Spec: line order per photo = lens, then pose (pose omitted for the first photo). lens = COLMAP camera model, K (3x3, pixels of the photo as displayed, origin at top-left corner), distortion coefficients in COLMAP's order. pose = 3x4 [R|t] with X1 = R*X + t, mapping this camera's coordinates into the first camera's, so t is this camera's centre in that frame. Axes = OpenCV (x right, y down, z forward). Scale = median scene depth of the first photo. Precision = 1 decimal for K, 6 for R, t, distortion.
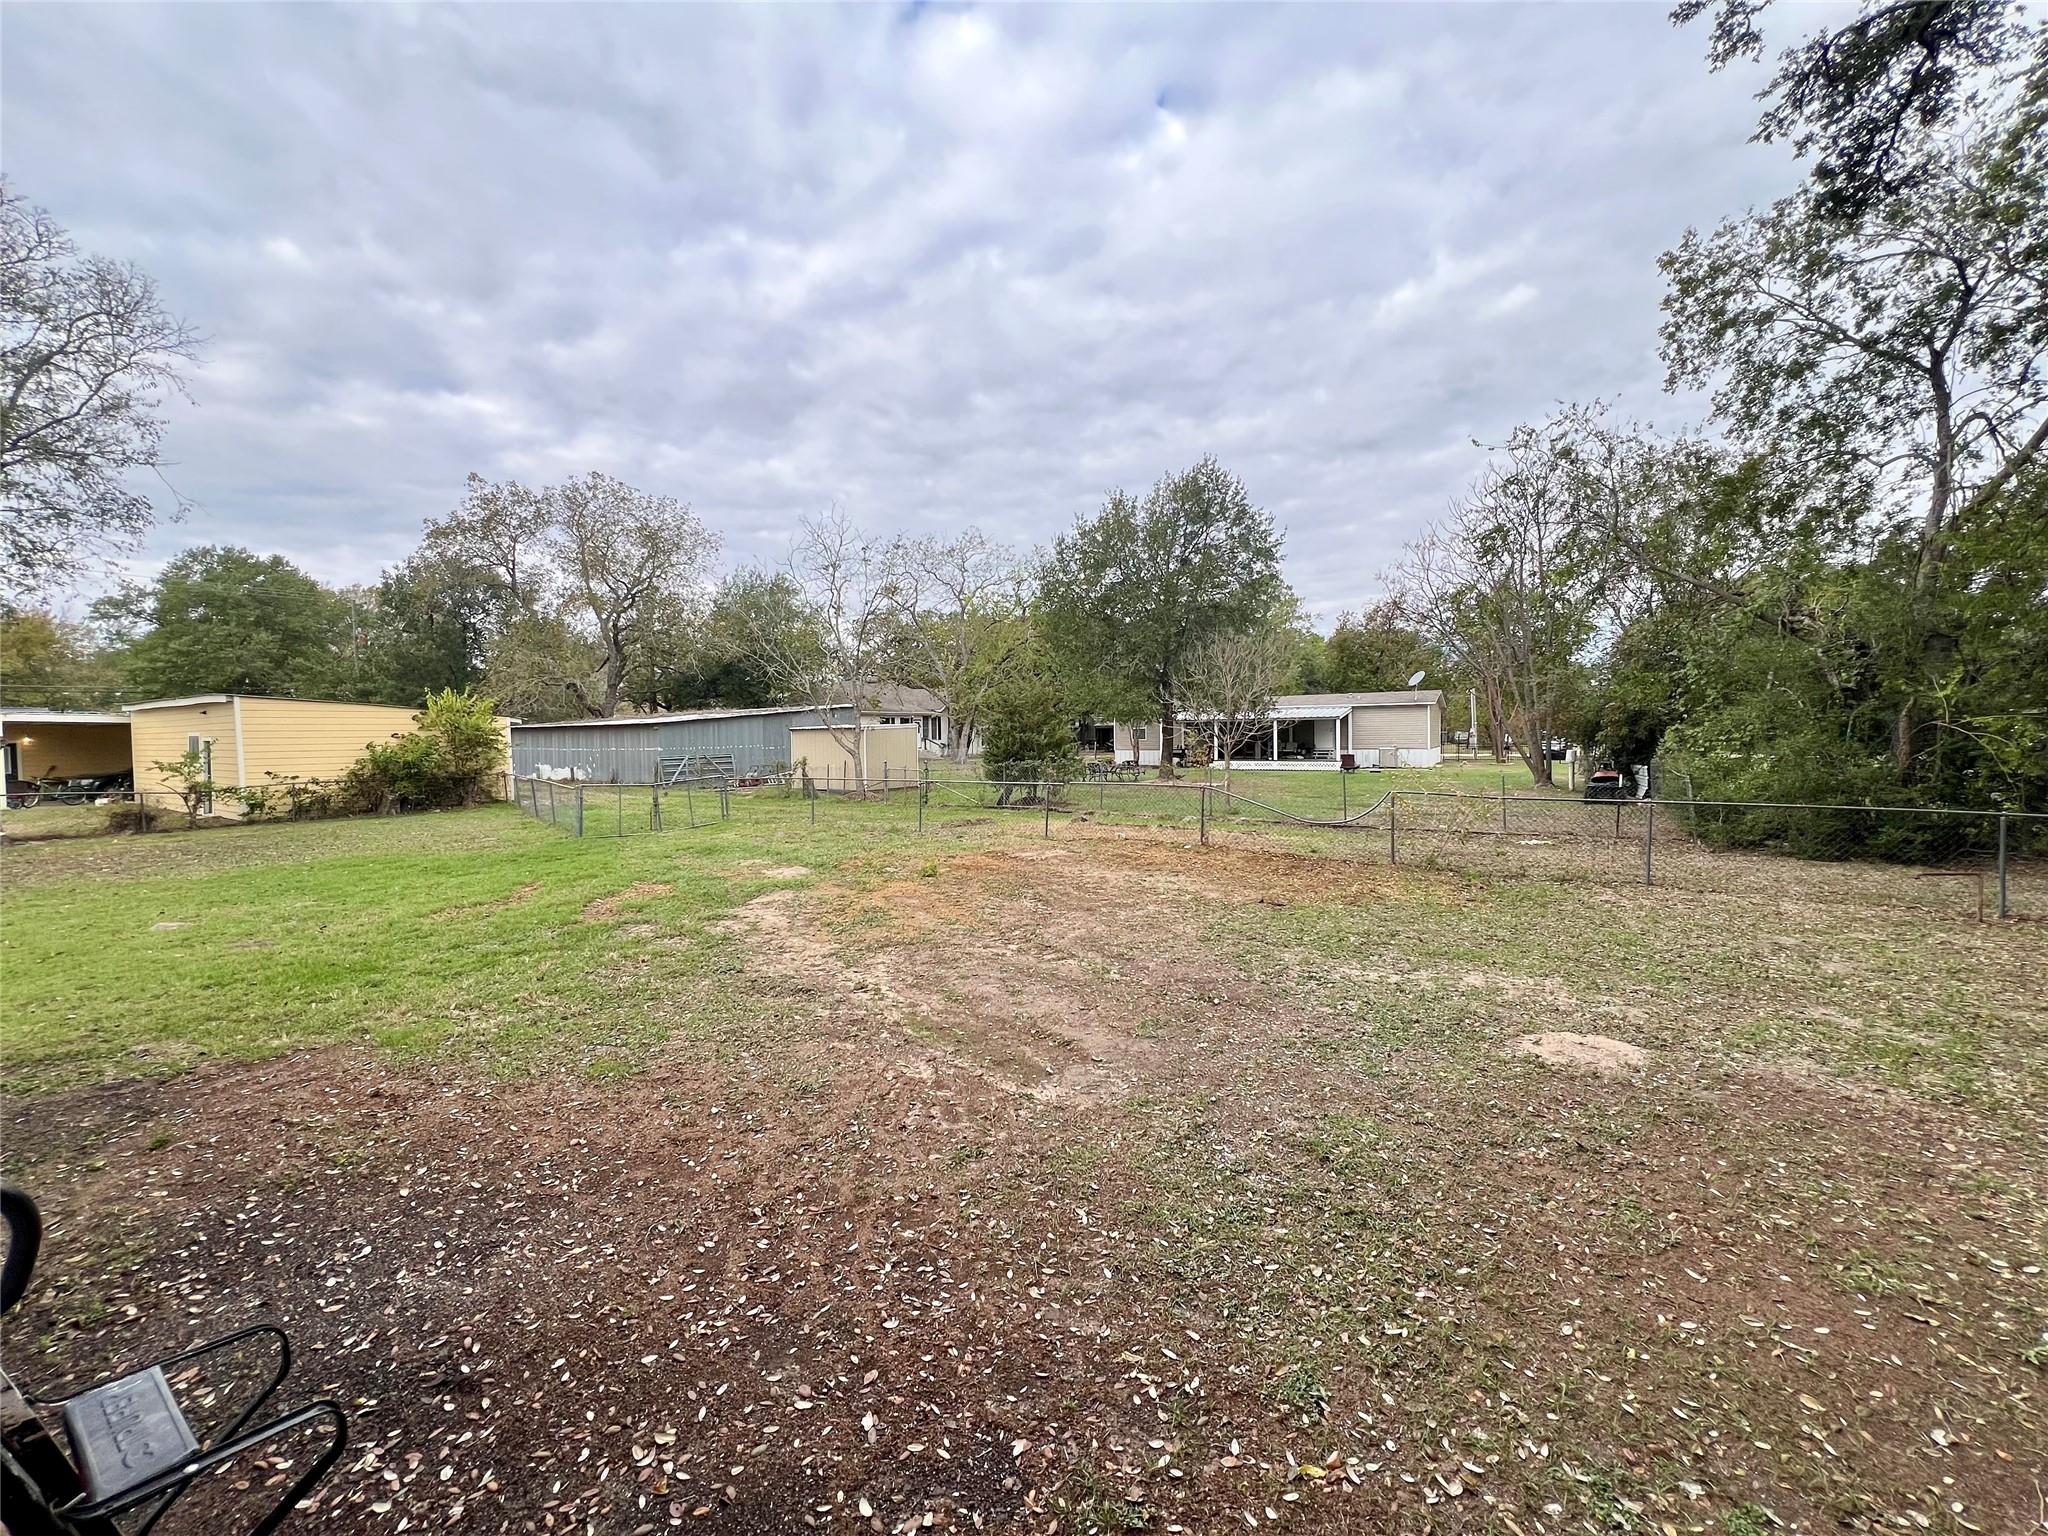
lens RADIAL K [[814.5, 0, 1021.6], [0, 814.5, 763.0], [0, 0, 1]] dist [-0.000549, 0.000765]
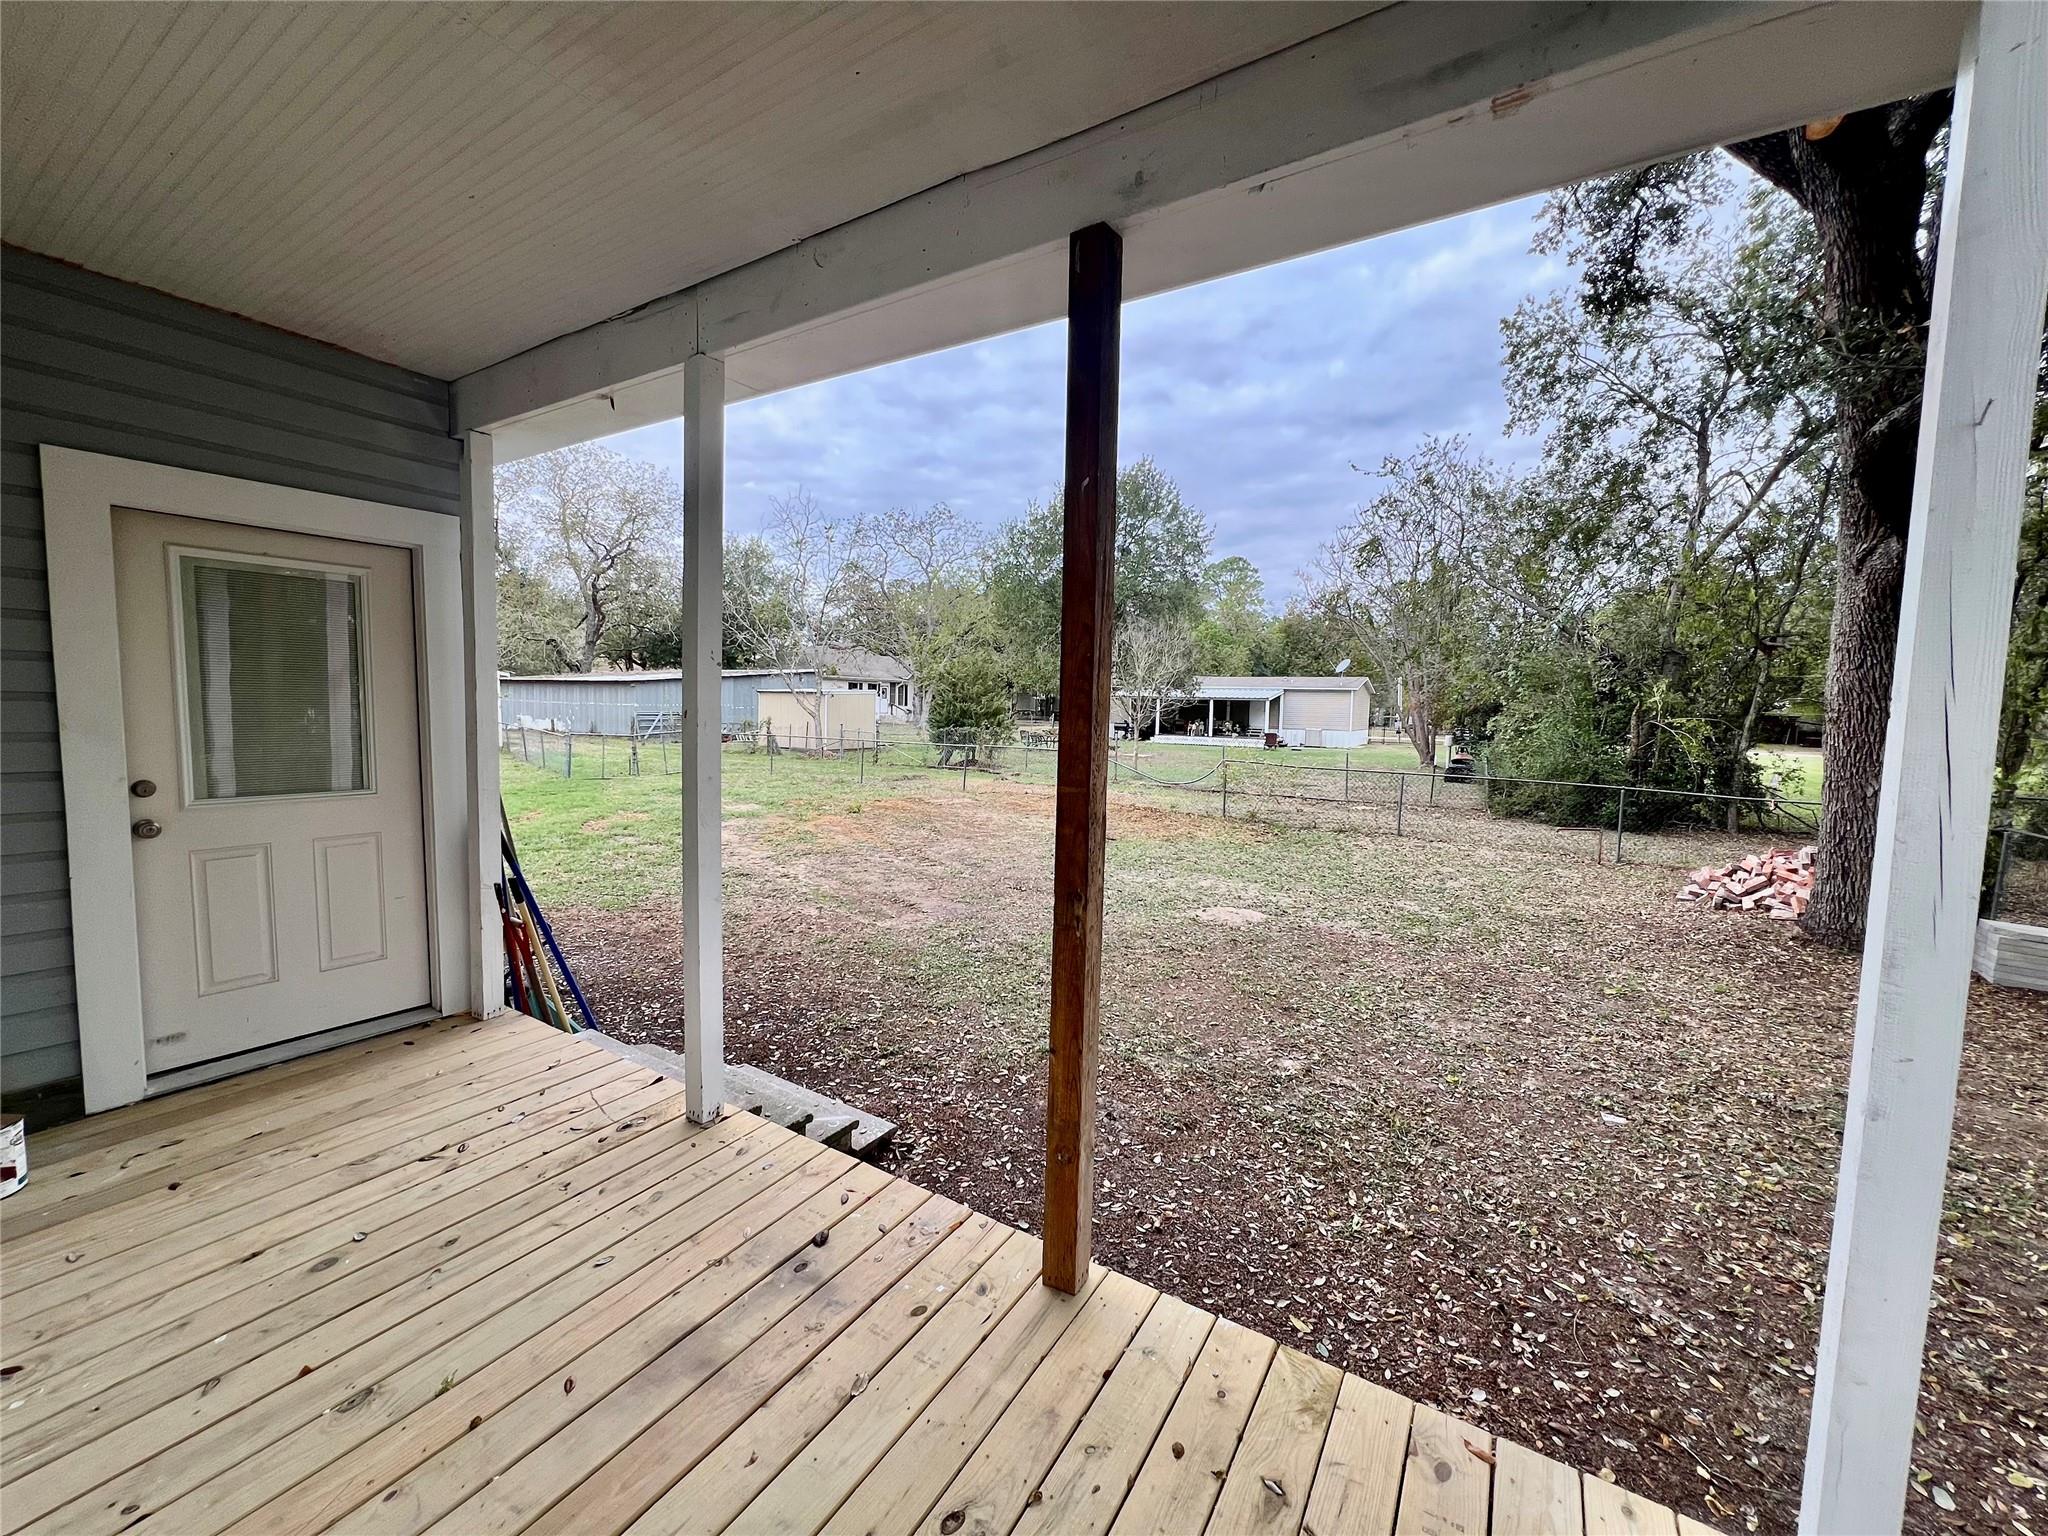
lens RADIAL K [[814.5, 0, 1022.8], [0, 814.5, 770.4], [0, 0, 1]] dist [-0.000549, 0.000765]
pose [[0.998912, 0.035283, 0.030497, 0.046900], [-0.036656, 0.998283, 0.045692, 0.002232], [-0.028833, -0.046760, 0.998490, -0.120274]]
